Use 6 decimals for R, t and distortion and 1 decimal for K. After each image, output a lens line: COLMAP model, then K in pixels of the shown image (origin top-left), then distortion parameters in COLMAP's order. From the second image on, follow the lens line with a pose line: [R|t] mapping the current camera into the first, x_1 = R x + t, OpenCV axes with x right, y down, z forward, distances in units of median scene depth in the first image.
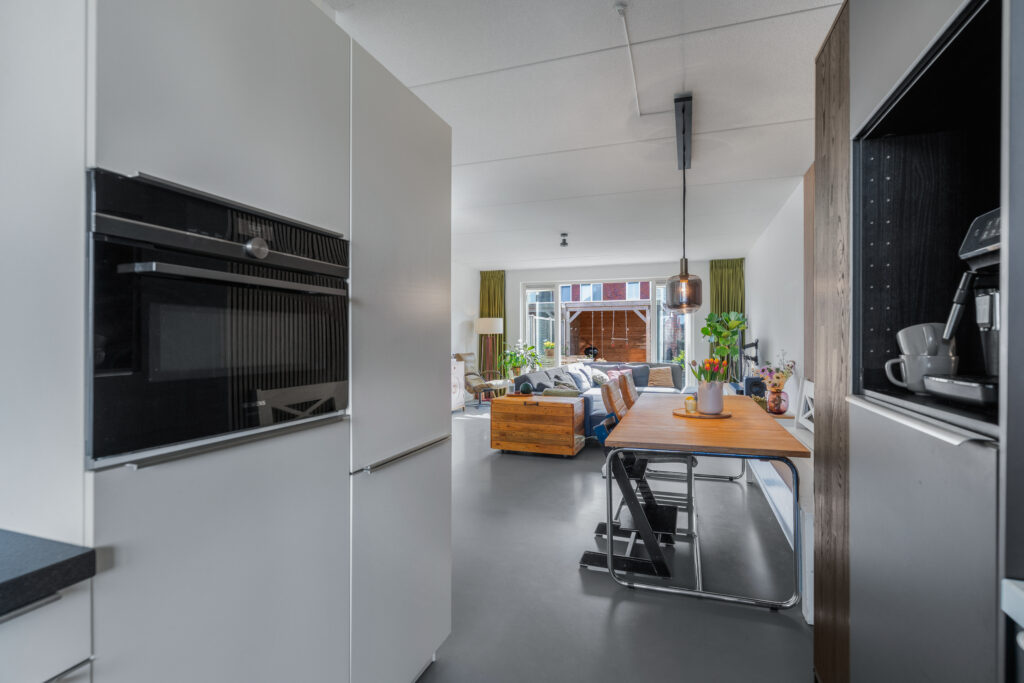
lens RADIAL K [[488.9, 0, 517.0], [0, 488.9, 332.8], [0, 0, 1]] dist [-0.002951, -0.000248]
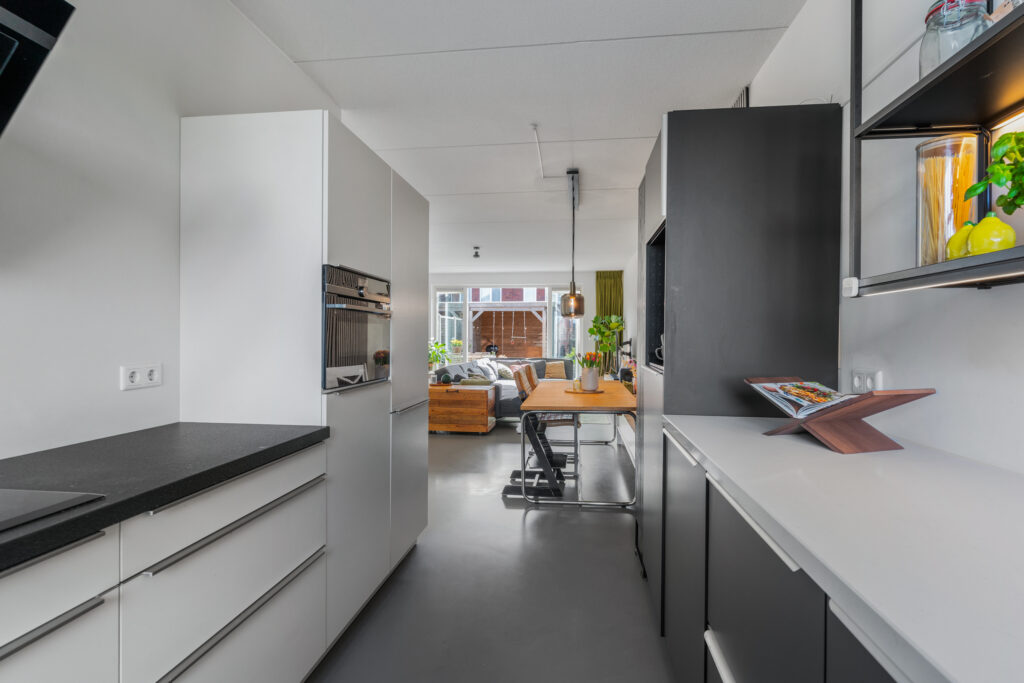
lens RADIAL K [[488.9, 0, 517.0], [0, 488.9, 332.8], [0, 0, 1]] dist [-0.002951, -0.000248]
pose [[0.978242, 0.005854, 0.207382, -0.051114], [-0.006681, 0.999972, 0.003285, -0.002721], [-0.207357, -0.004599, 0.978254, -0.164639]]
